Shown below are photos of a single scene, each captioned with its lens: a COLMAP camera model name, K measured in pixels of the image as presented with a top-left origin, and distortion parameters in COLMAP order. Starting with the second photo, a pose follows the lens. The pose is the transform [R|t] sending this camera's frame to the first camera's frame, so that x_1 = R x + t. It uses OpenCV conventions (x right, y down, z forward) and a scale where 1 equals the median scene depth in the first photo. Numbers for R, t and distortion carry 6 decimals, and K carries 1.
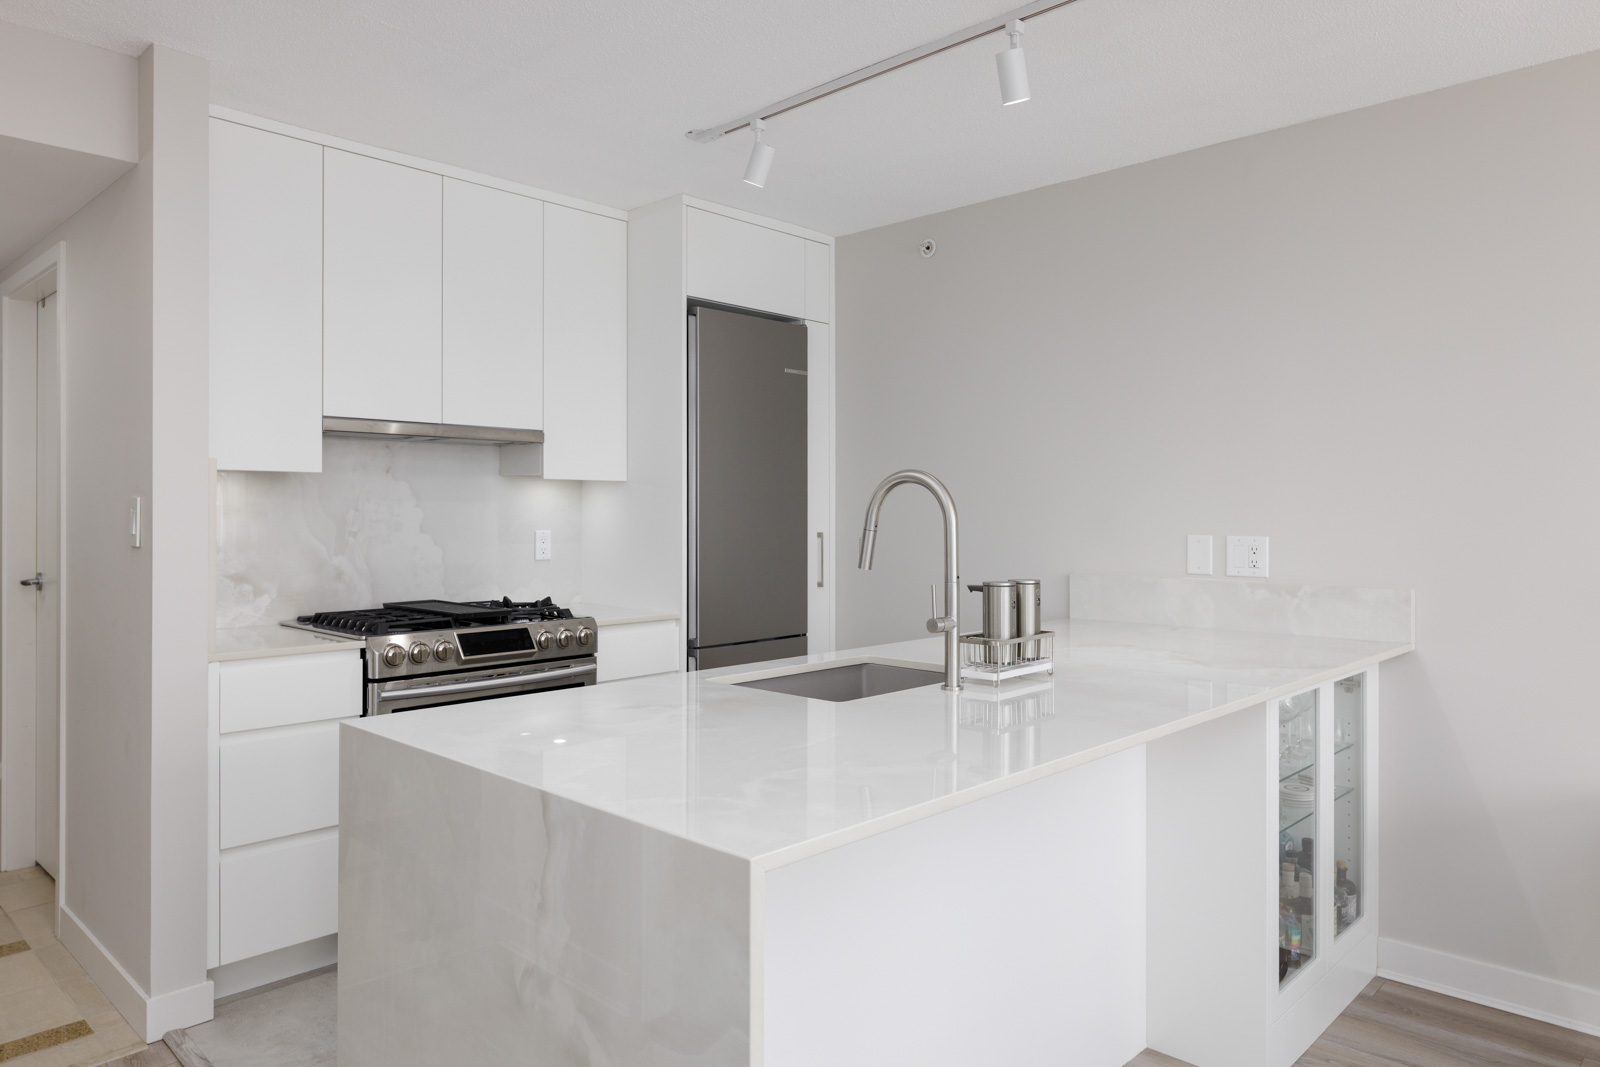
lens RADIAL K [[1075.9, 0, 776.5], [0, 1075.9, 514.3], [0, 0, 1]] dist [-0.010725, 0.007127]
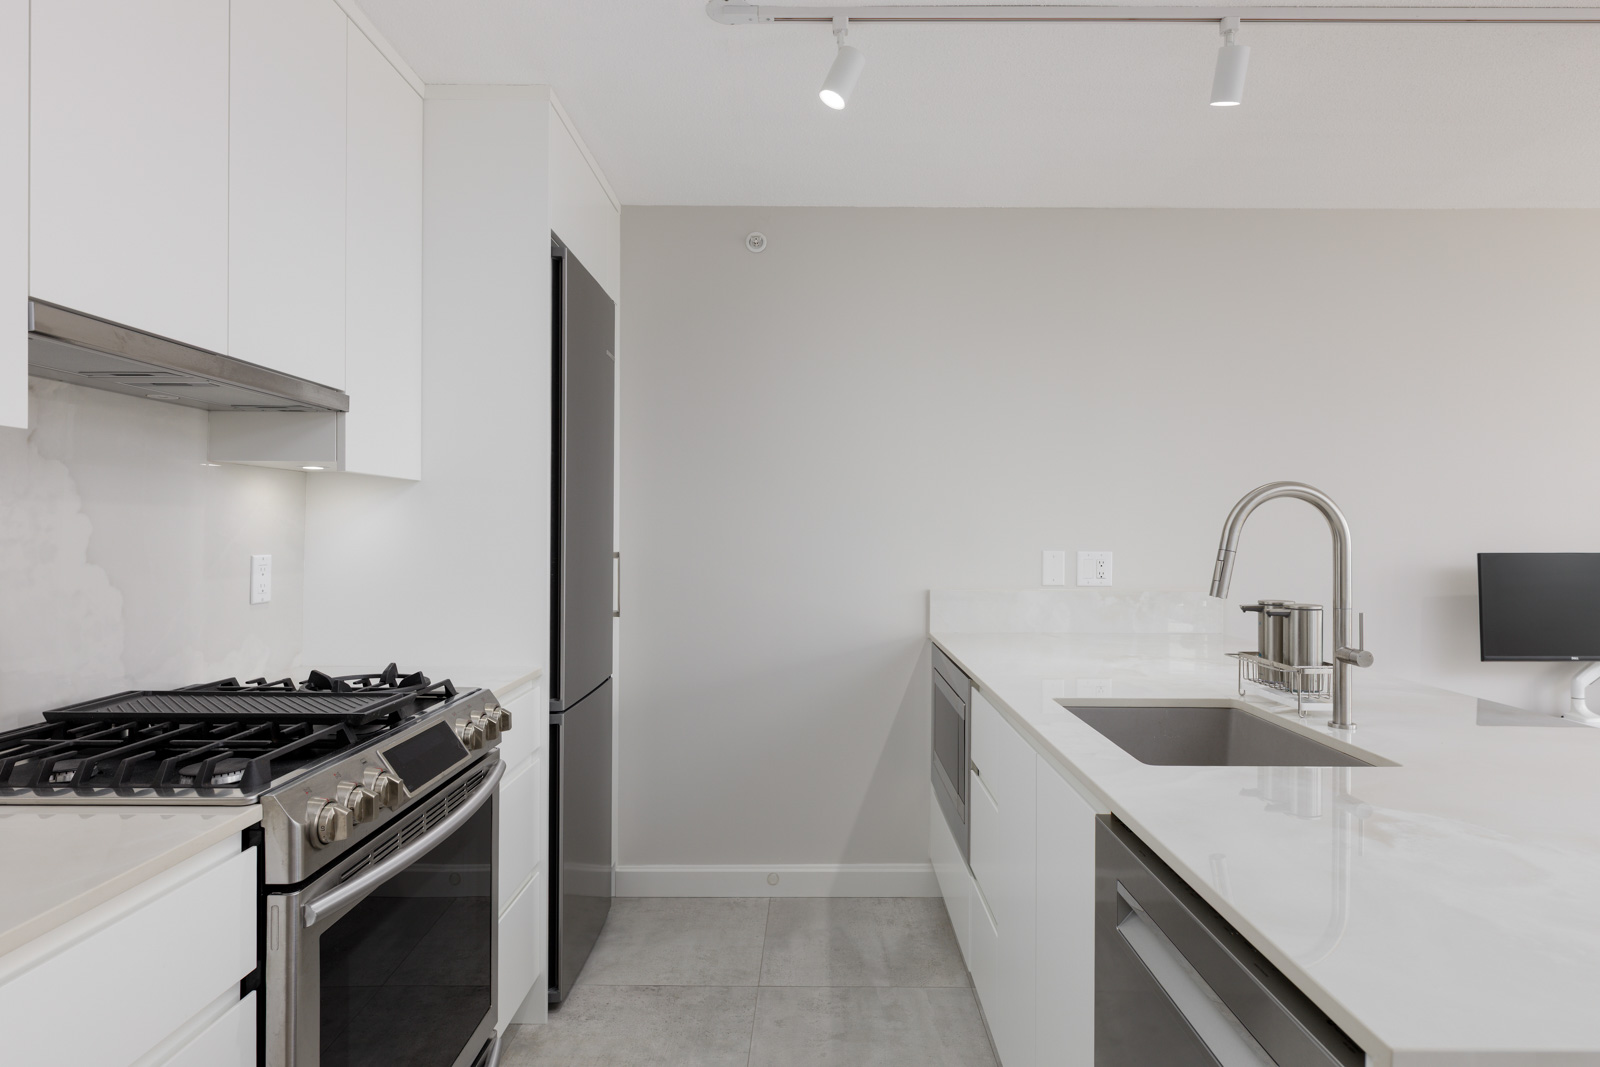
lens RADIAL K [[888.4, 0, 746.9], [0, 888.4, 533.9], [0, 0, 1]] dist [0.009368, -0.007171]
pose [[0.704270, 0.000994, 0.709932, -0.429849], [-0.004344, 0.999986, 0.002909, 0.000250], [-0.709919, -0.005133, 0.704264, 0.497140]]
